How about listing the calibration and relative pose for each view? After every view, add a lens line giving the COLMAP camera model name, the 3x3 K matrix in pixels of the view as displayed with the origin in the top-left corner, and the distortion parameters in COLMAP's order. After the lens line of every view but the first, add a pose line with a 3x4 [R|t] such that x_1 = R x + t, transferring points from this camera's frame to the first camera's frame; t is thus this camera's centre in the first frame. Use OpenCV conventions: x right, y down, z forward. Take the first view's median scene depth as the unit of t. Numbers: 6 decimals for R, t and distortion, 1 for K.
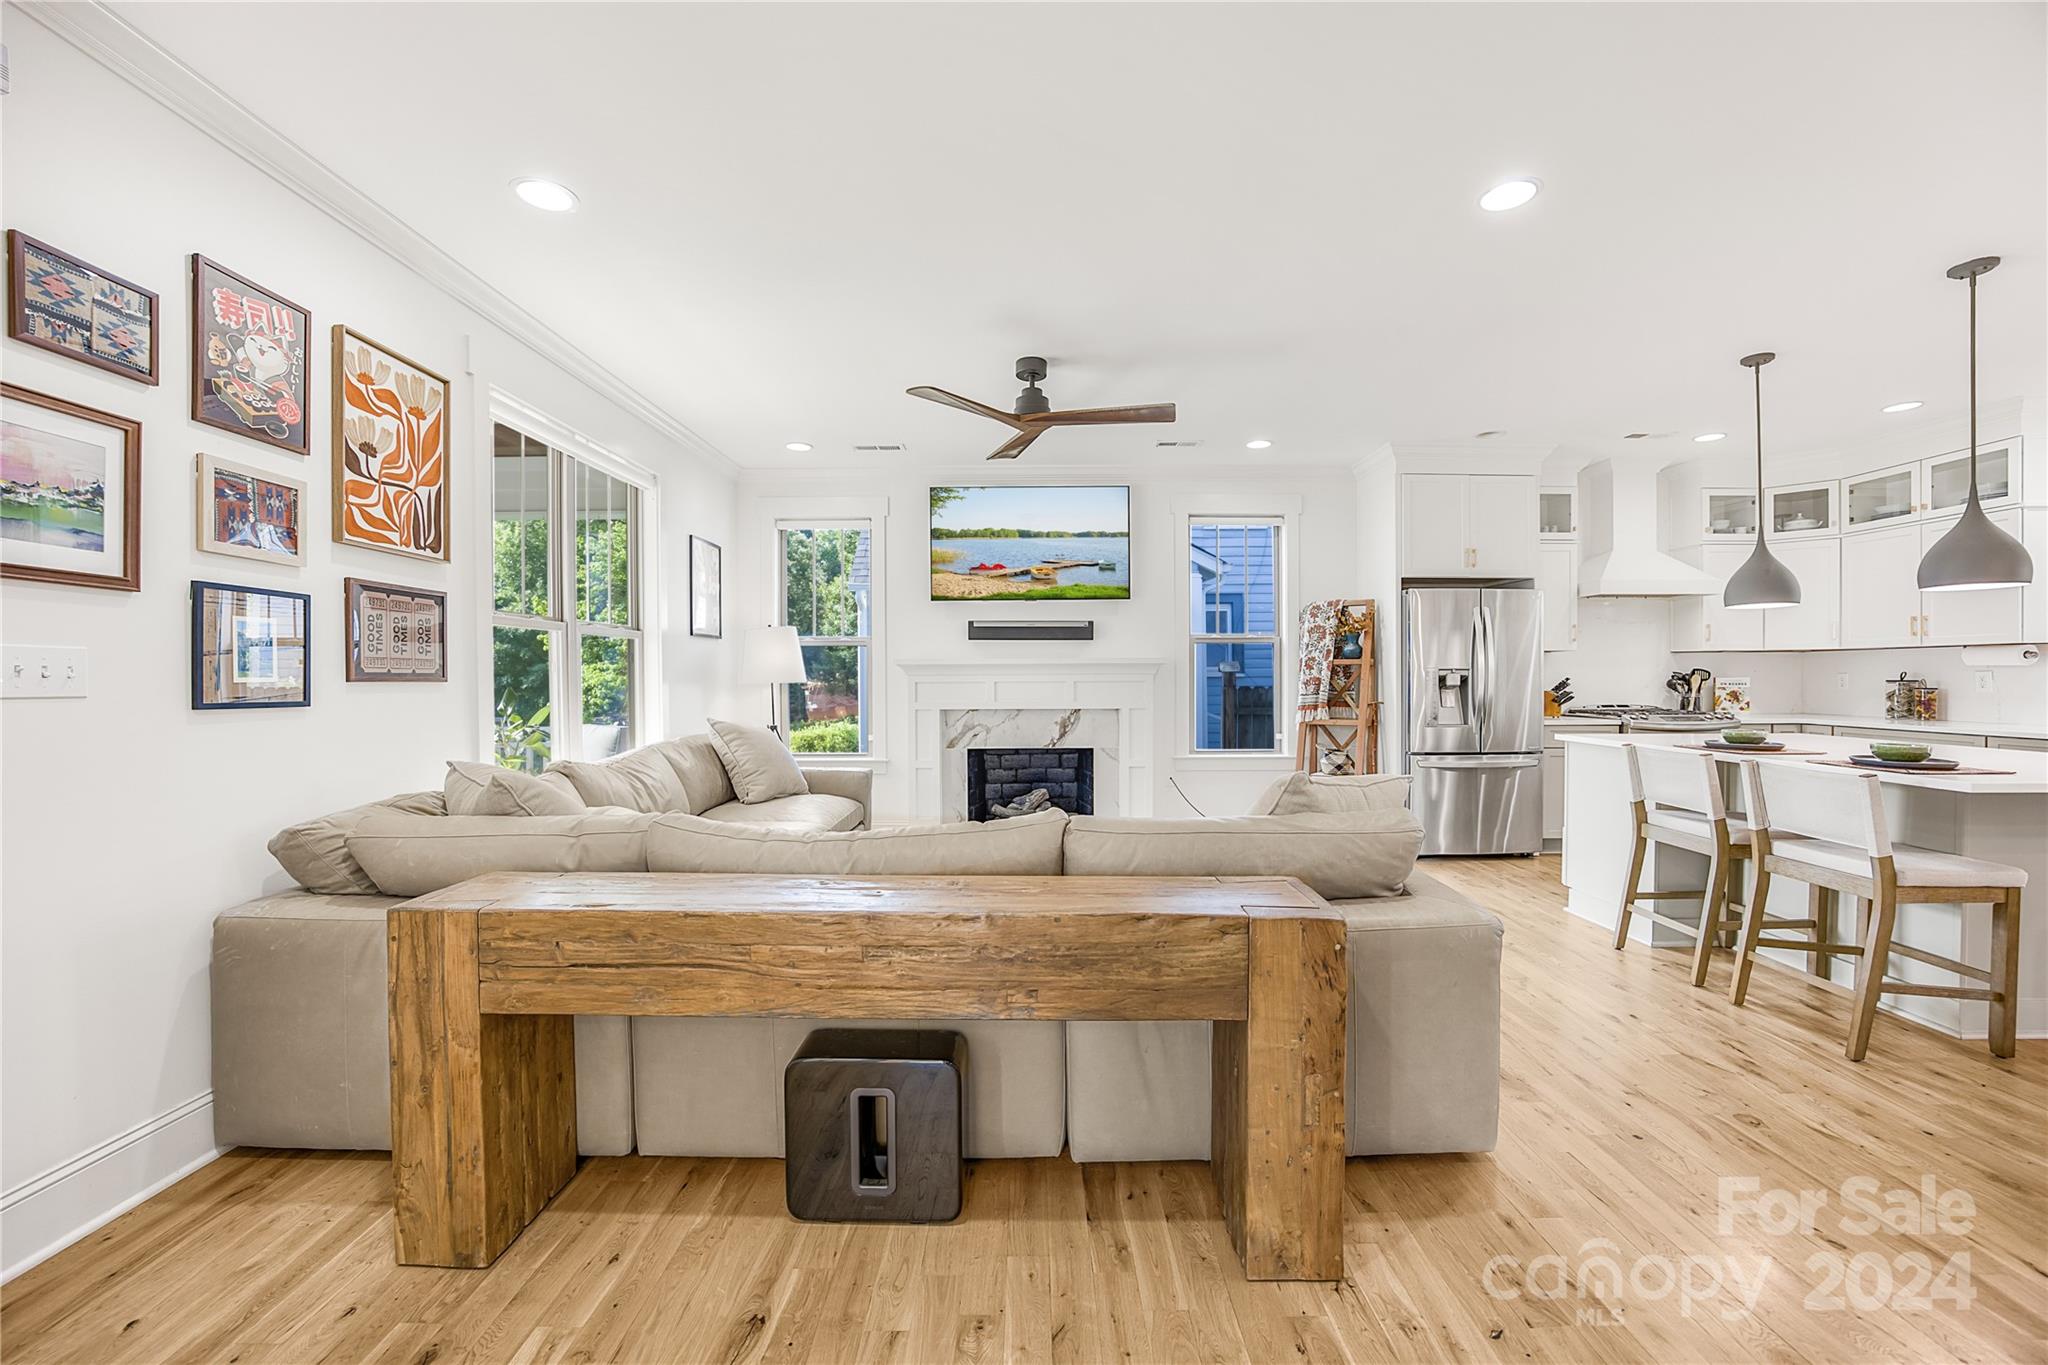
lens RADIAL K [[806.6, 0, 1028.1], [0, 806.6, 685.1], [0, 0, 1]] dist [-0.047169, 0.013840]
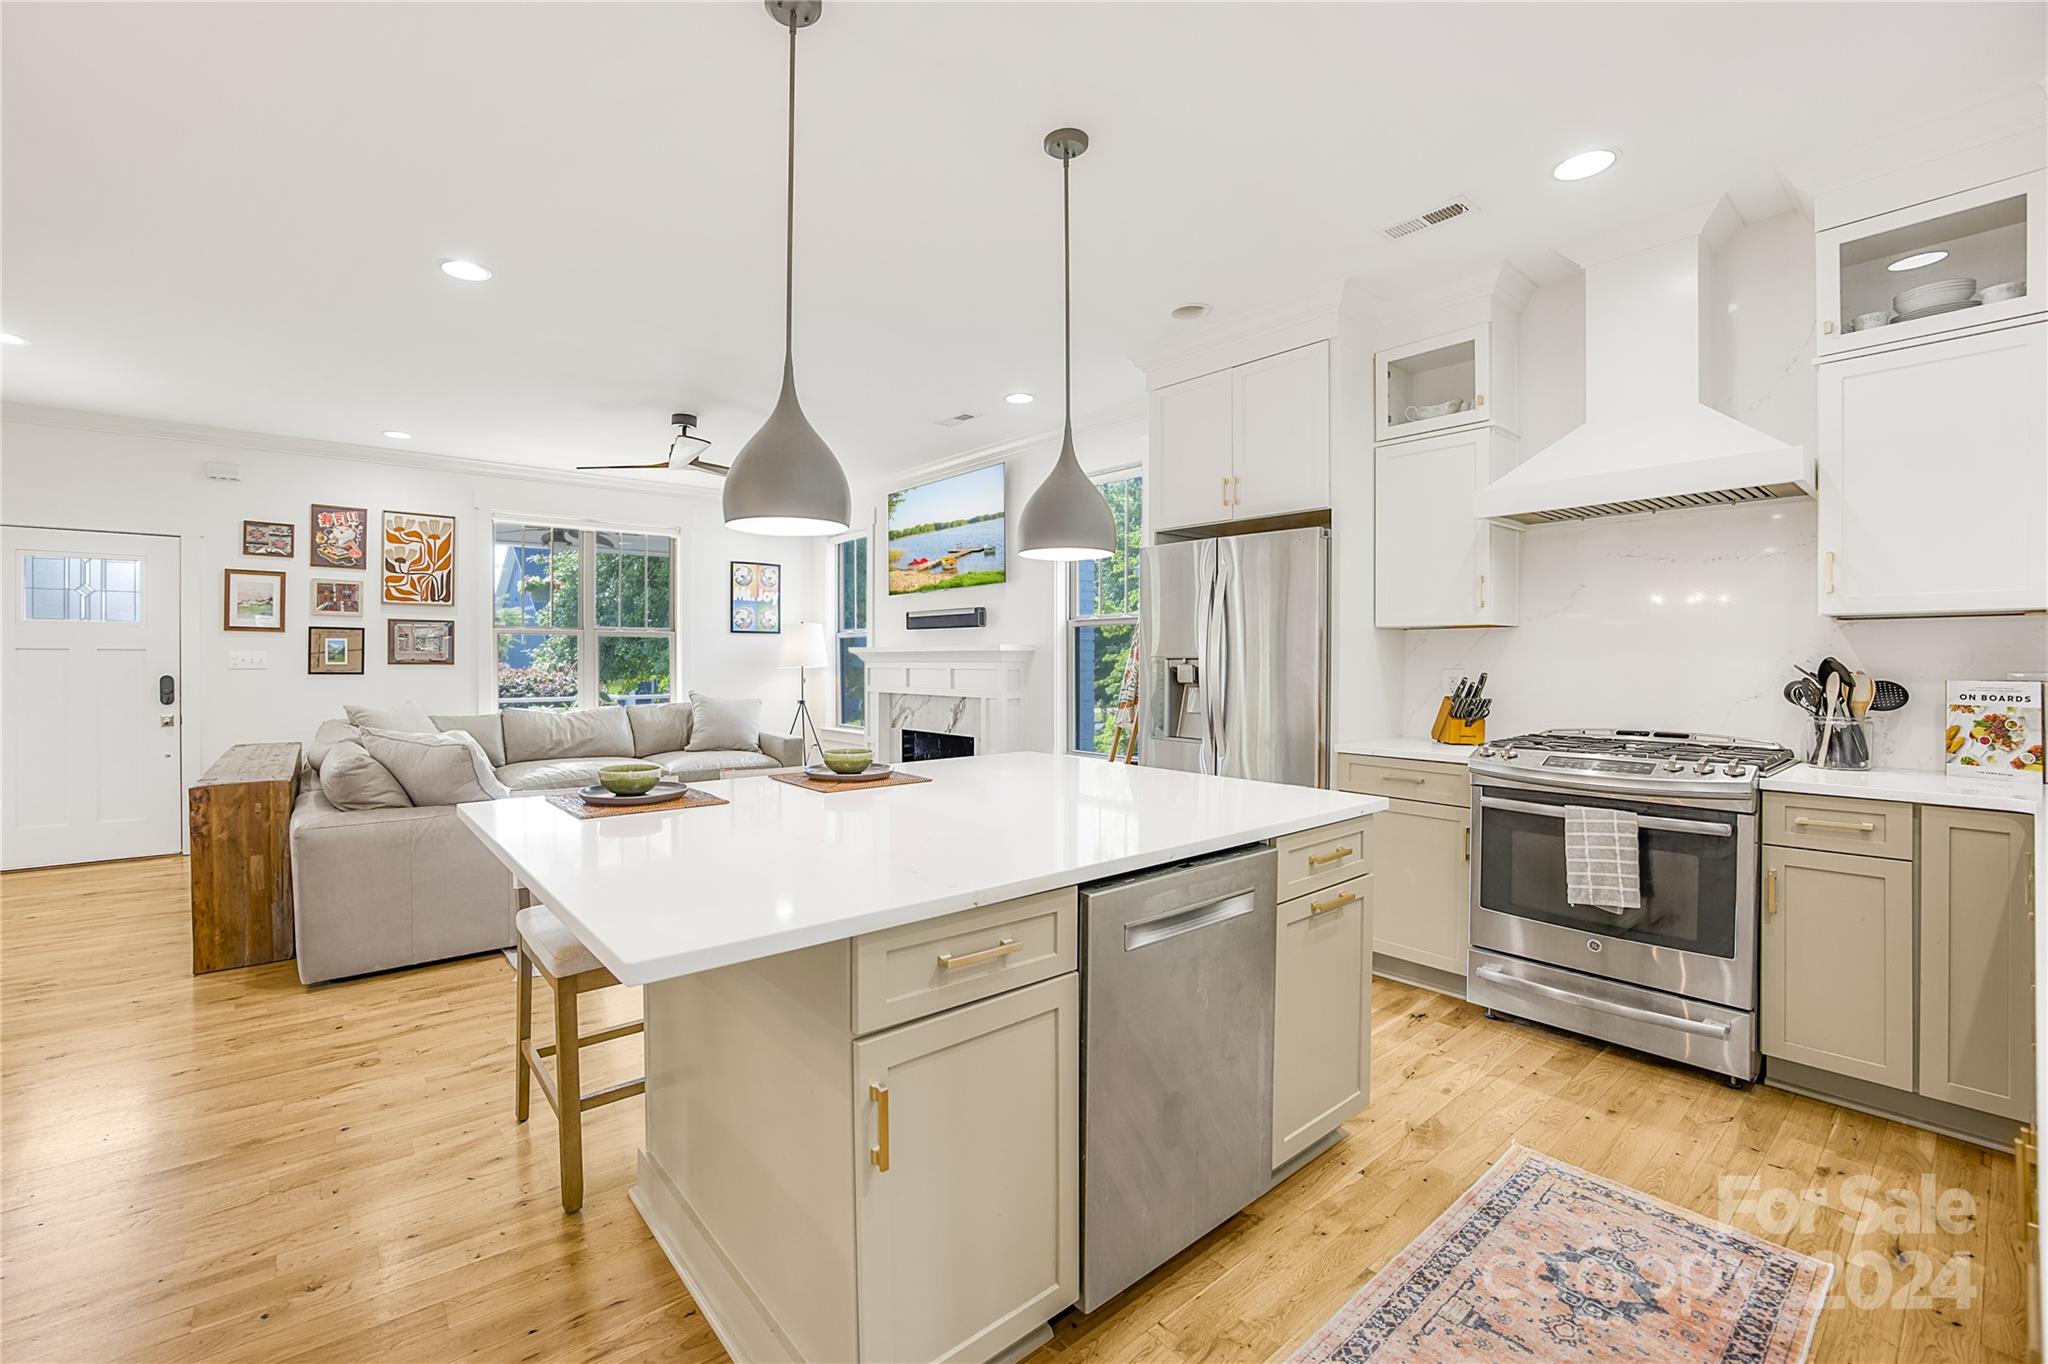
lens RADIAL K [[858.9, 0, 968.0], [0, 858.9, 667.0], [0, 0, 1]] dist [-0.056552, 0.016735]
pose [[0.613961, 0.010893, -0.789262, 1.051858], [-0.013226, 0.999906, 0.003512, -0.013123], [0.789226, 0.008282, 0.614047, 0.413665]]
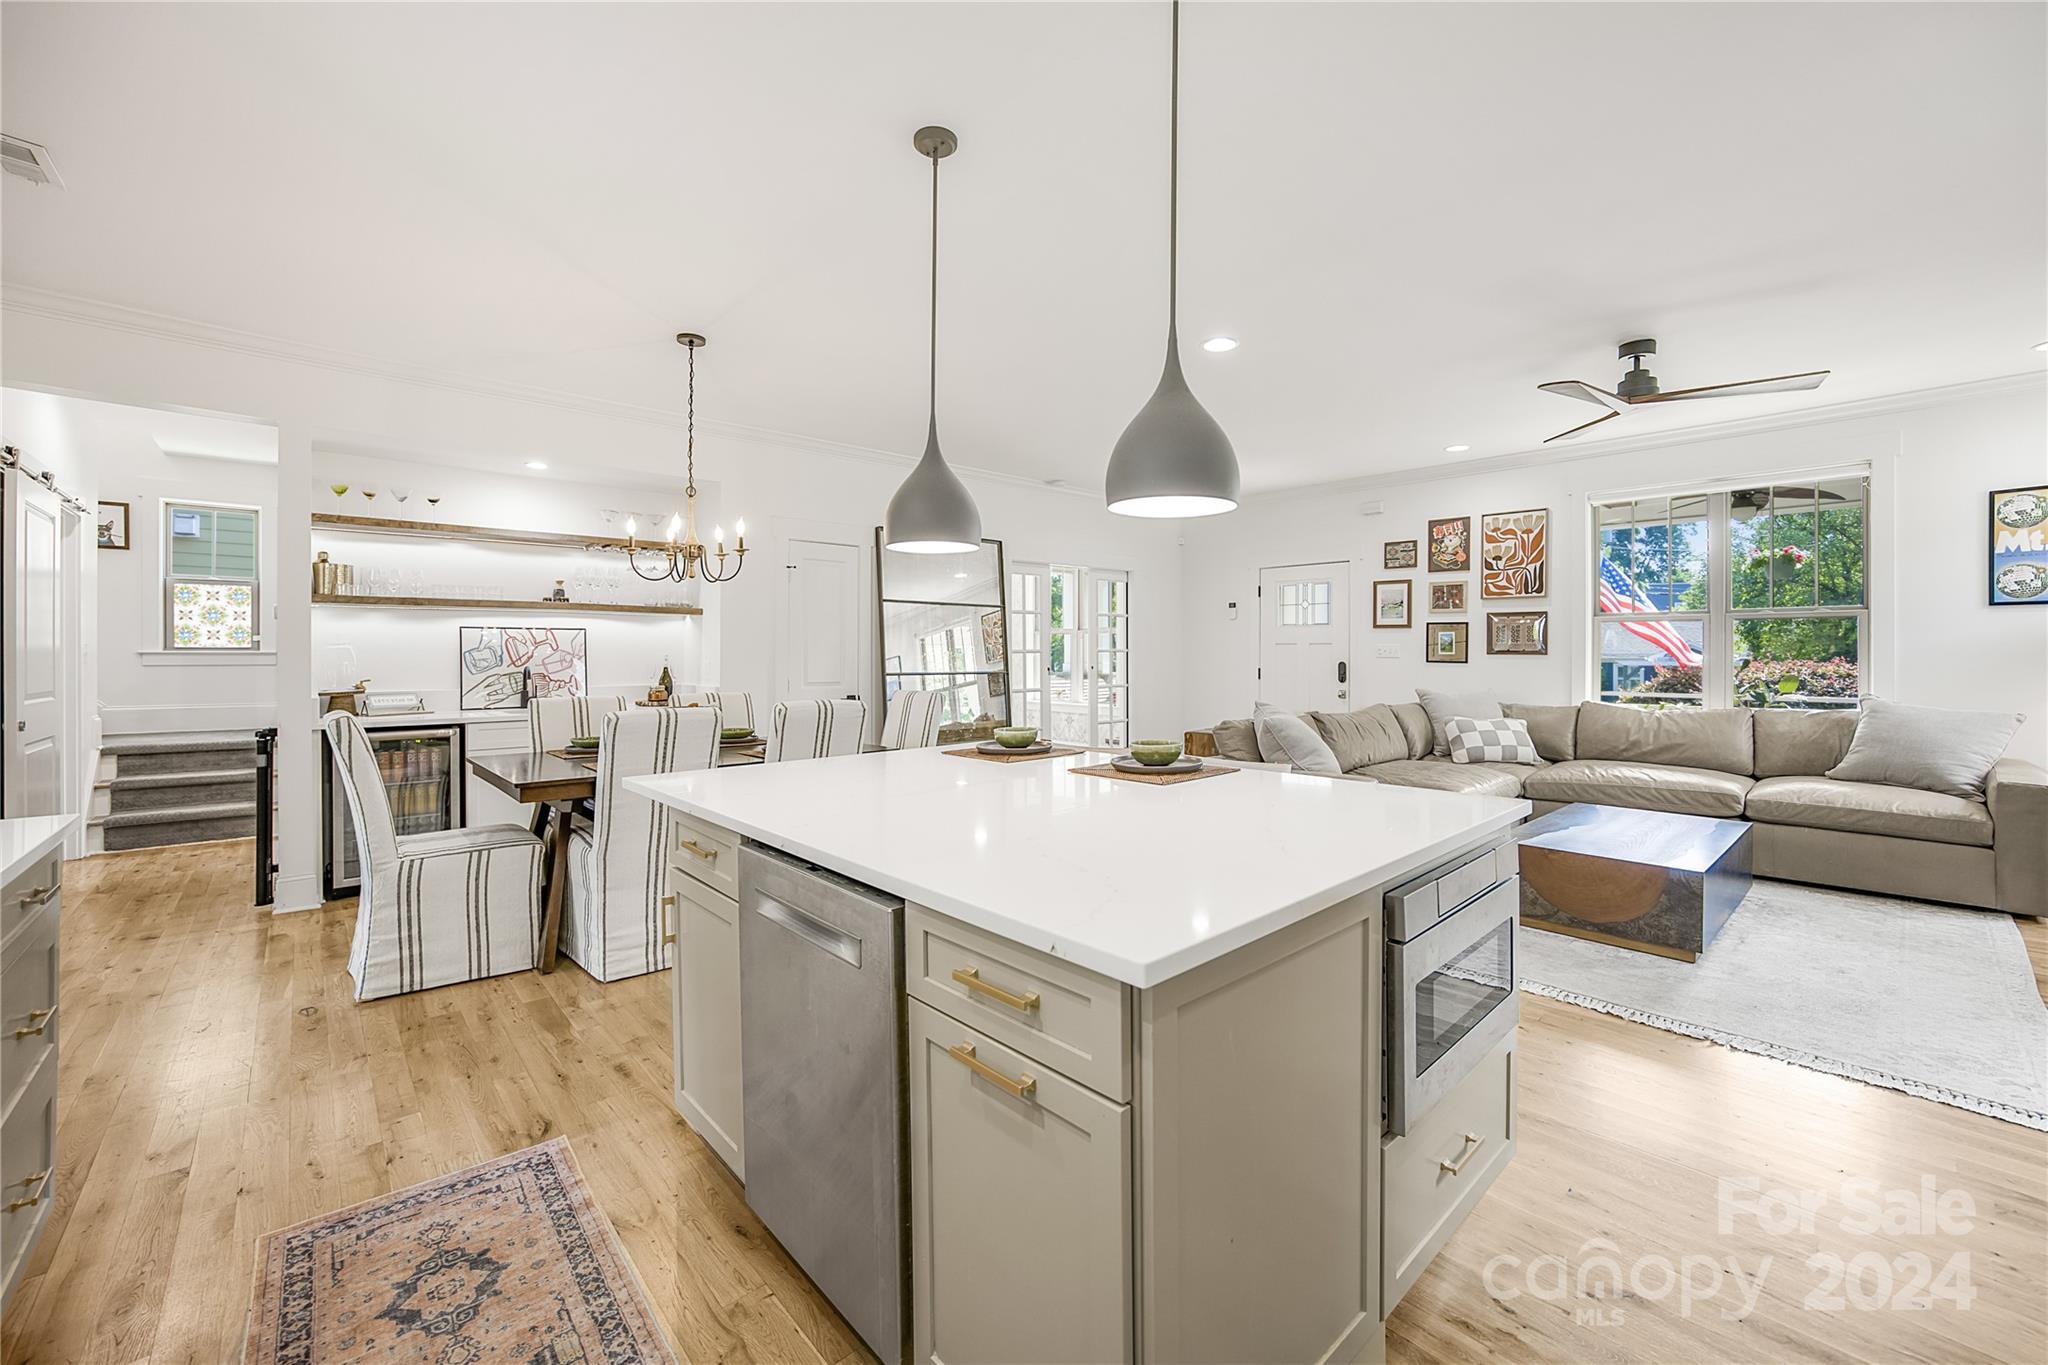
lens RADIAL K [[813.8, 0, 1016.6], [0, 813.8, 650.1], [0, 0, 1]] dist [-0.074704, 0.020478]
pose [[-0.743953, 0.004631, -0.668216, 0.972000], [-0.003571, 0.999934, 0.010906, -0.019765], [0.668223, 0.010500, -0.743887, 0.936588]]
